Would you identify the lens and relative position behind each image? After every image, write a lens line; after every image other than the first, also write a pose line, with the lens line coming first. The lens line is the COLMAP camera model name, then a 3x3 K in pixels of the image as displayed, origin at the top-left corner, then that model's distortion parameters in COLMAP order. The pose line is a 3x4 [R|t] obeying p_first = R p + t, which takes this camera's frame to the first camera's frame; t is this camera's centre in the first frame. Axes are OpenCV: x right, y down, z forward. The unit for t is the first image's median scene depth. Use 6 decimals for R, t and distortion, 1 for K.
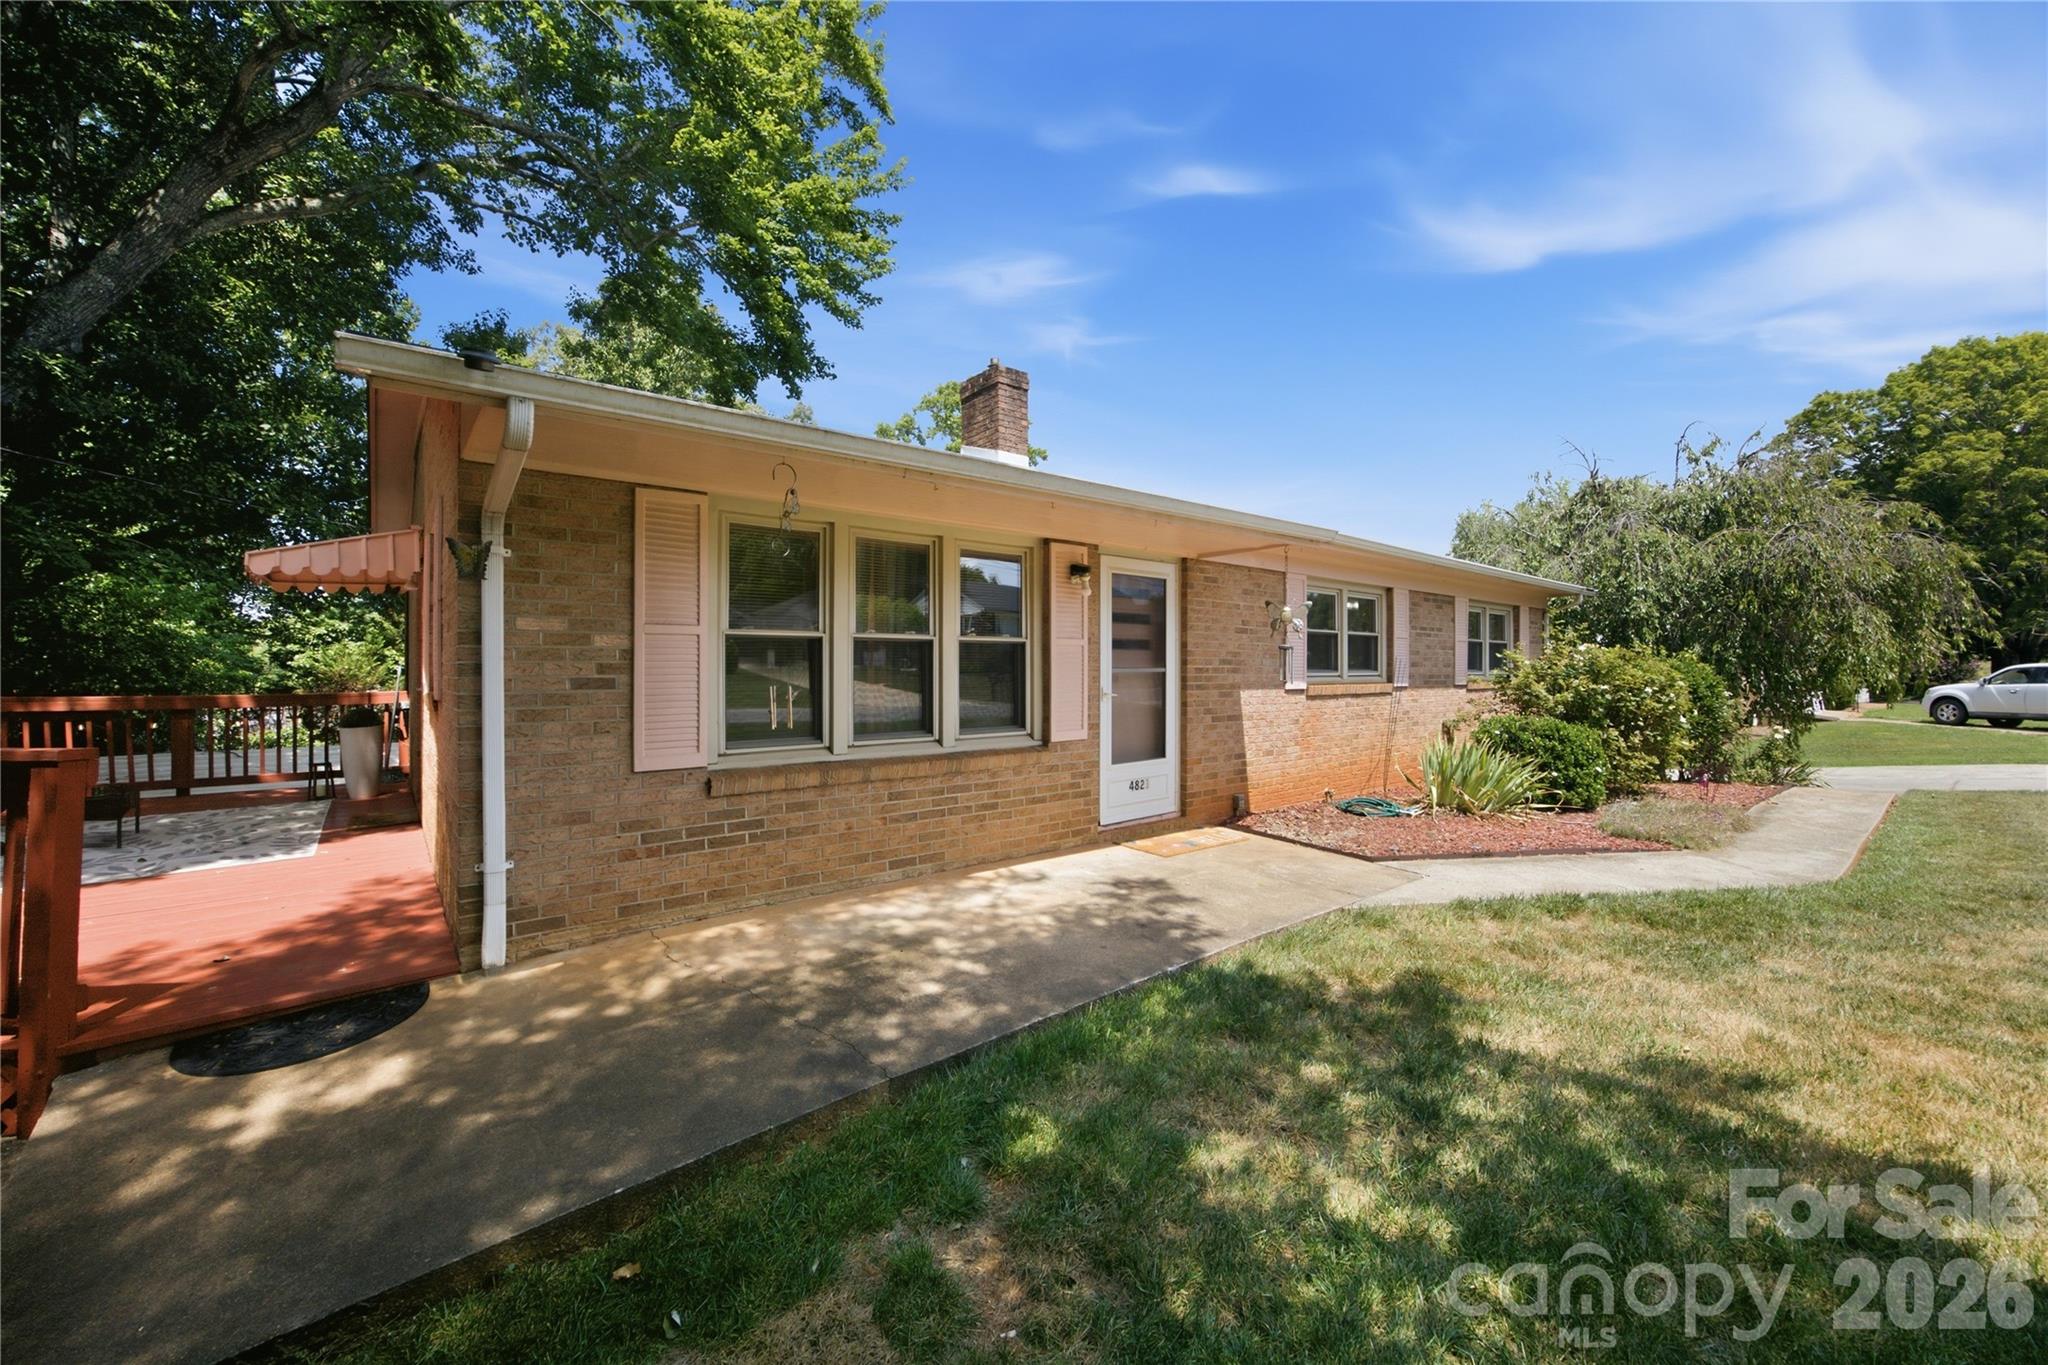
lens RADIAL K [[797.4, 0, 1023.1], [0, 797.4, 666.4], [0, 0, 1]] dist [-0.002307, 0.000028]
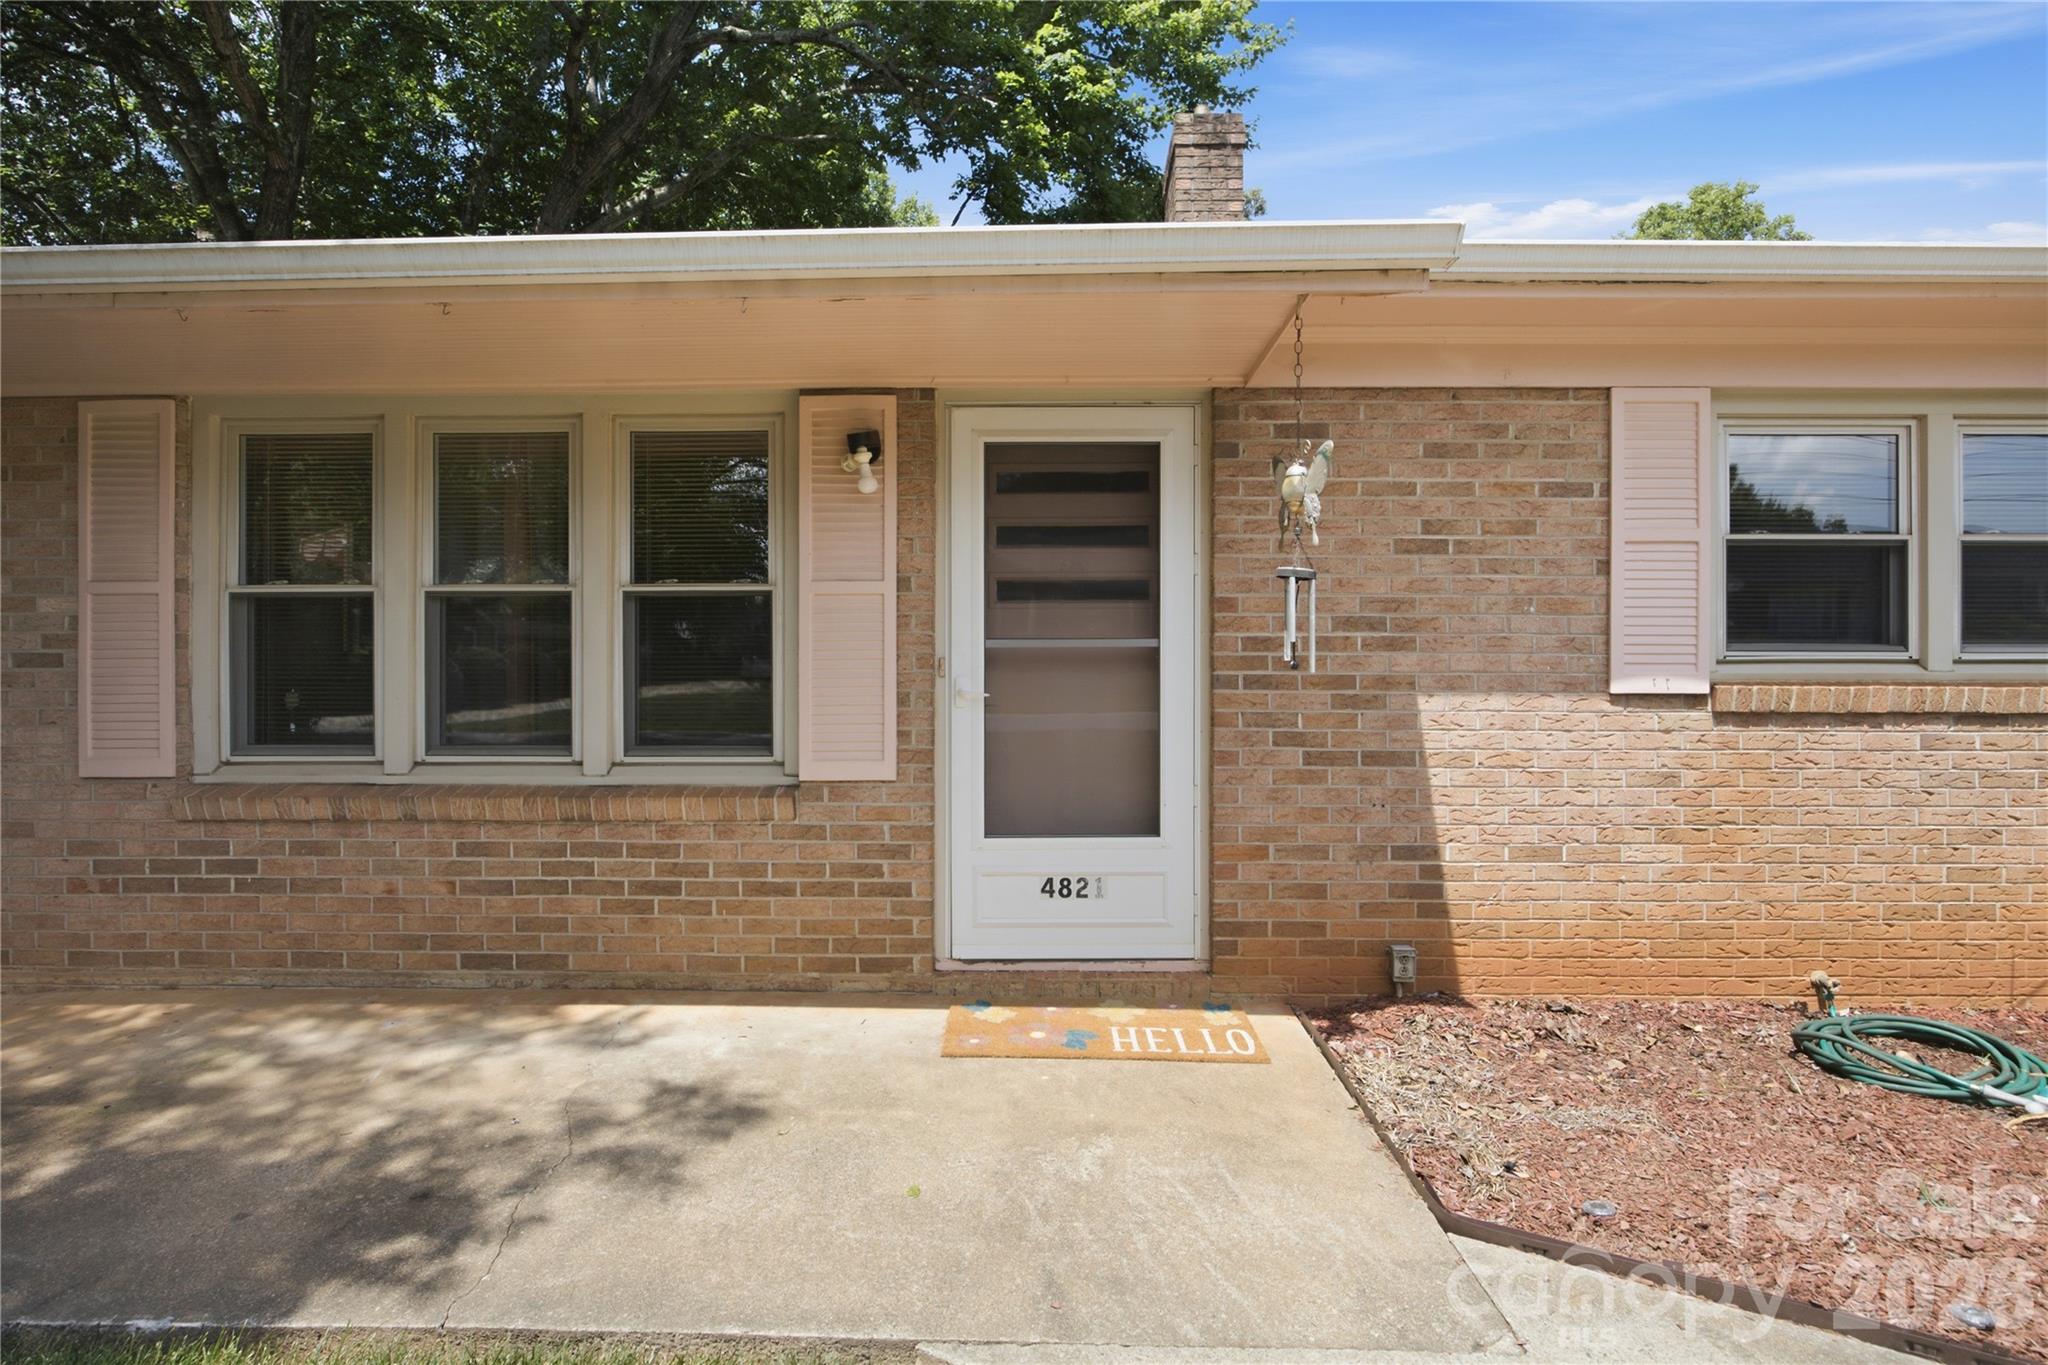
lens RADIAL K [[1041.8, 0, 1032.5], [0, 1041.8, 657.0], [0, 0, 1]] dist [0.006410, -0.000331]
pose [[0.758359, -0.004400, -0.651822, 0.547946], [0.002412, 0.999989, -0.003944, 0.015774], [0.651832, 0.001419, 0.758362, 0.537983]]
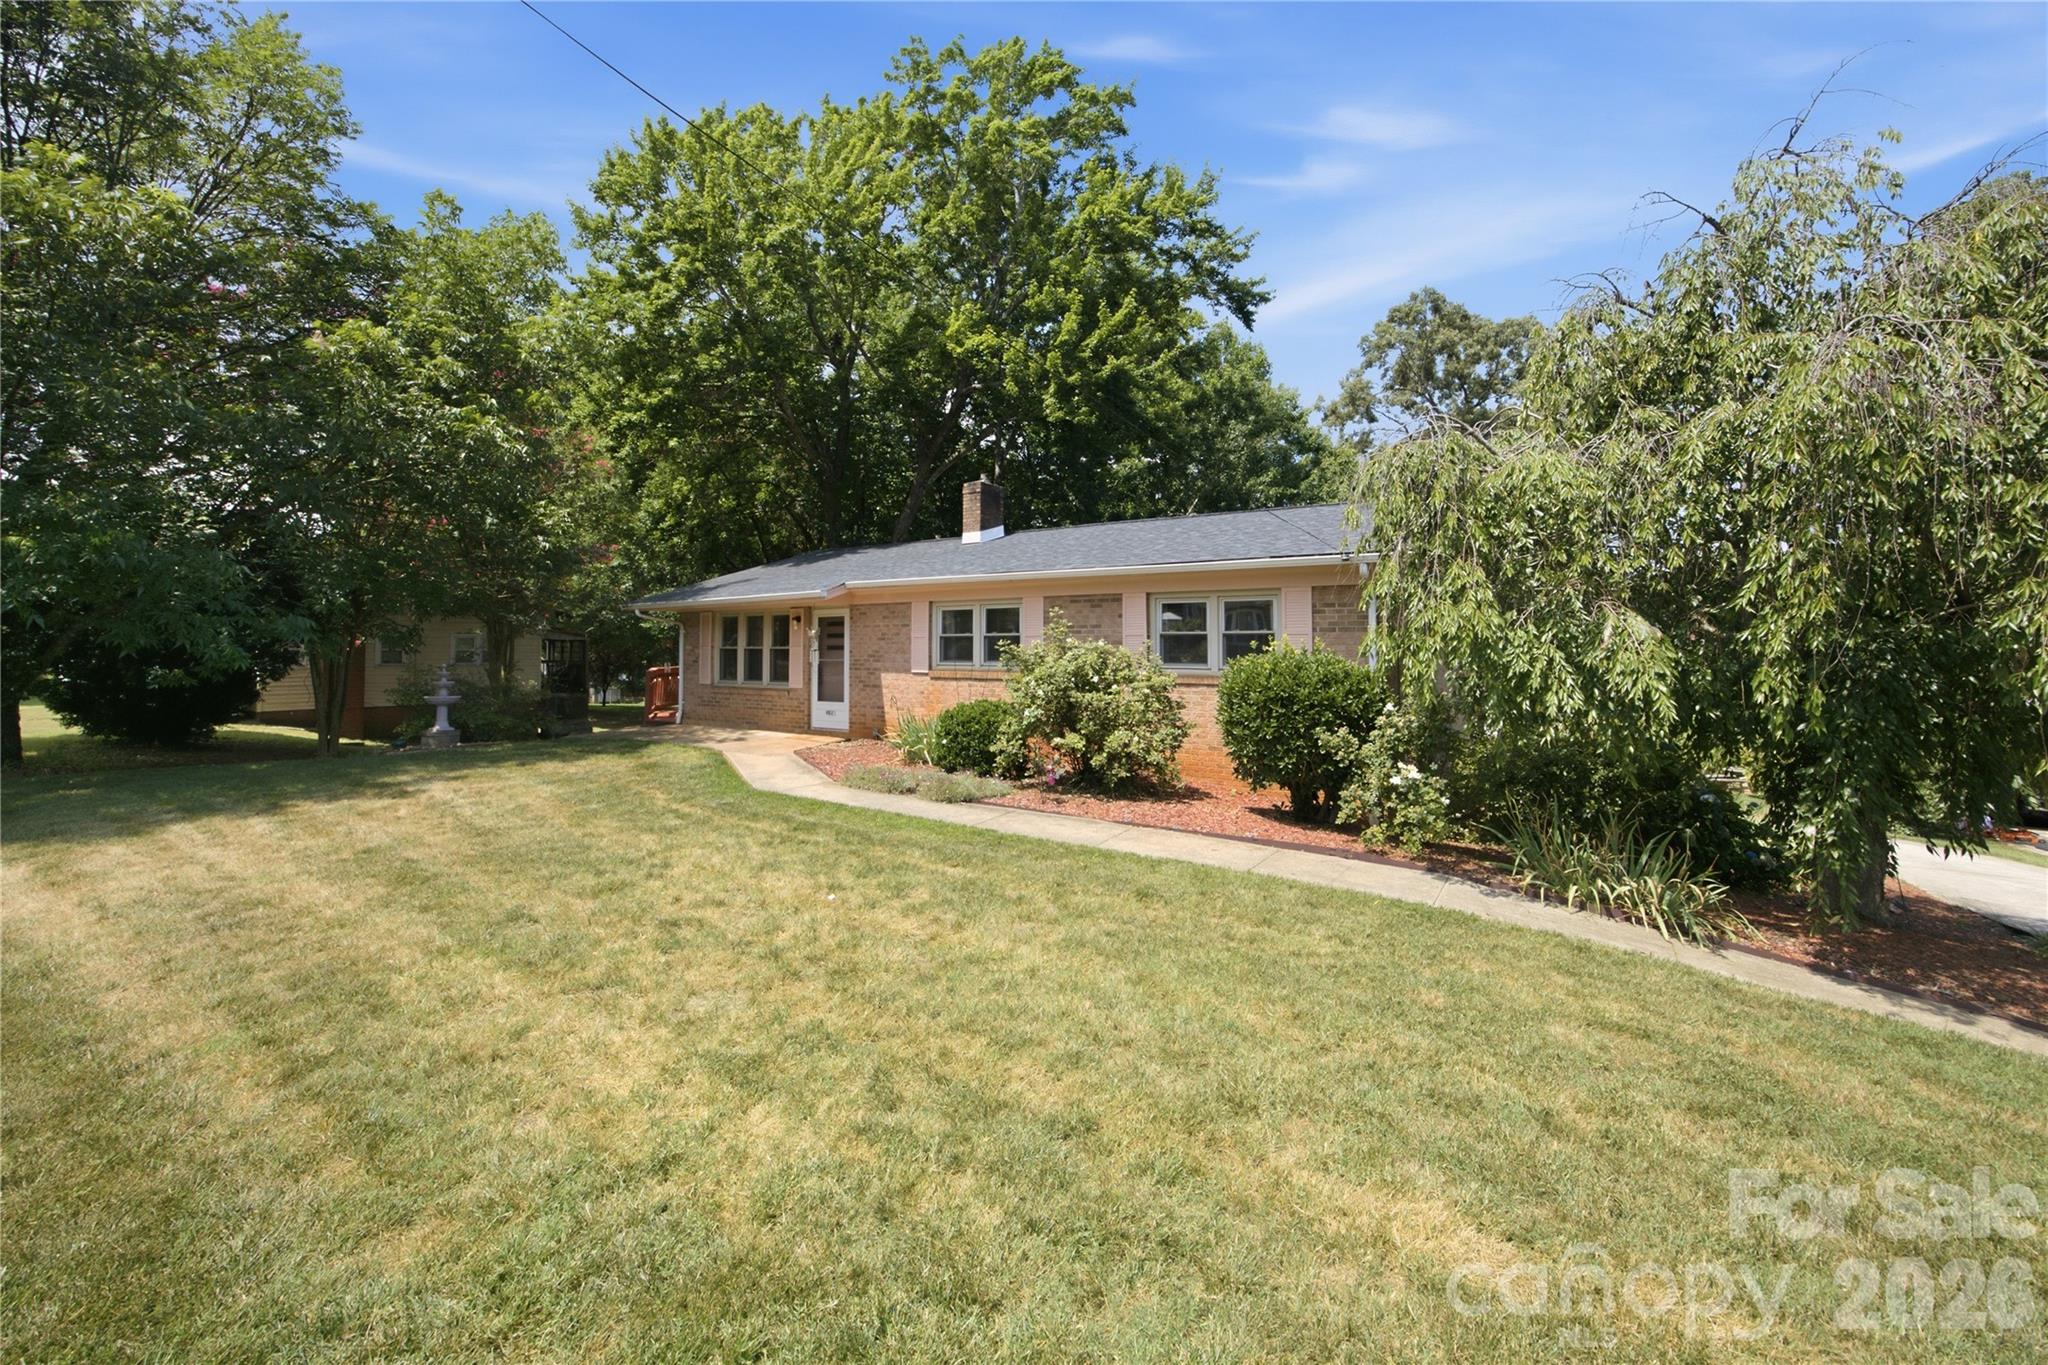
lens RADIAL K [[828.7, 0, 1022.6], [0, 828.7, 624.9], [0, 0, 1]] dist [0.000488, 0.000190]
pose [[0.254580, -0.025817, -0.966707, 2.547071], [0.008609, 0.999664, -0.024431, -0.031993], [0.967013, -0.002103, 0.254717, 0.963841]]
